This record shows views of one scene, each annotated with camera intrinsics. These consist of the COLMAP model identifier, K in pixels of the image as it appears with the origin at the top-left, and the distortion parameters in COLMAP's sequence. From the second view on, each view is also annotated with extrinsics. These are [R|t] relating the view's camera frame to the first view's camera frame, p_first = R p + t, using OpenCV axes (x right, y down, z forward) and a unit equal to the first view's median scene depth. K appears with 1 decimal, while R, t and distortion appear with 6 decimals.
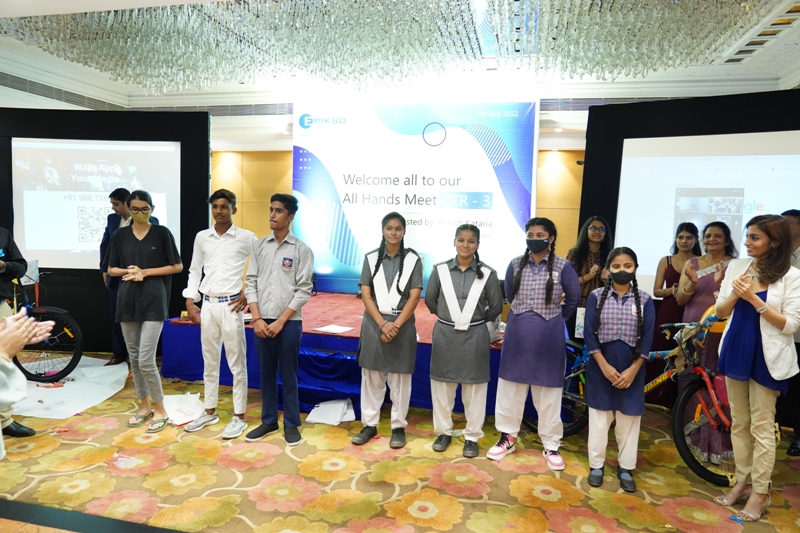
lens RADIAL K [[551.8, 0, 400.0], [0, 551.8, 266.5], [0, 0, 1]] dist [-0.015672, 0.002749]
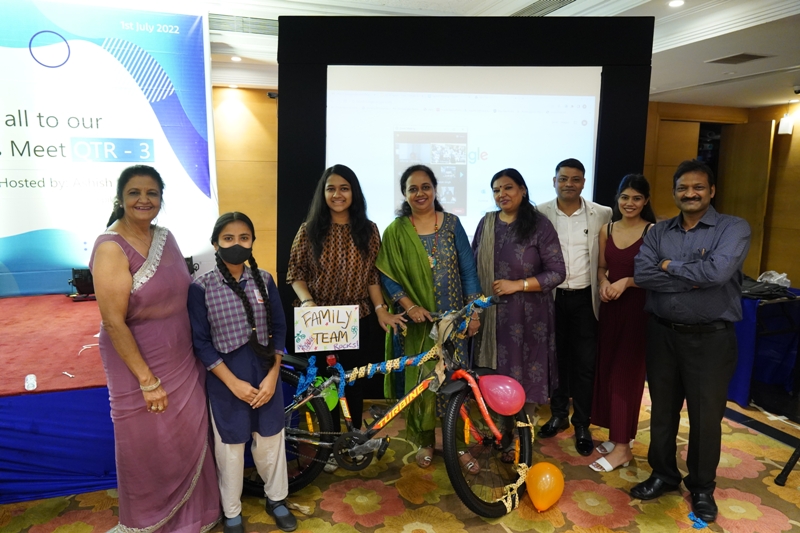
lens RADIAL K [[551.8, 0, 400.0], [0, 551.8, 266.5], [0, 0, 1]] dist [-0.015672, 0.002749]
pose [[0.846414, -0.104478, 0.522176, 0.055464], [0.063138, 0.993338, 0.096406, -0.019647], [-0.528769, -0.048630, 0.847371, 0.239628]]
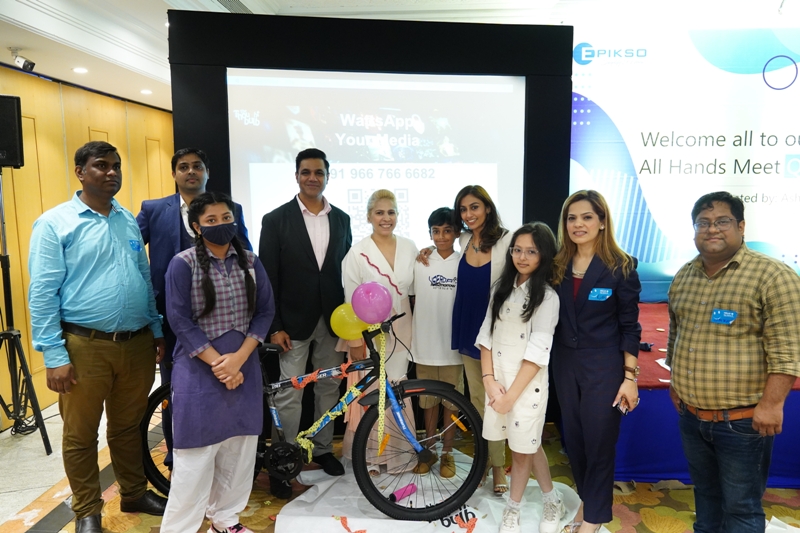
lens RADIAL K [[591.9, 0, 400.0], [0, 591.9, 266.5], [0, 0, 1]] dist [-0.008343, 0.002959]
pose [[0.988402, -0.045456, 0.144898, -0.627589], [0.039264, 0.998201, 0.045307, -0.053640], [-0.146696, -0.039092, 0.988409, 0.370367]]
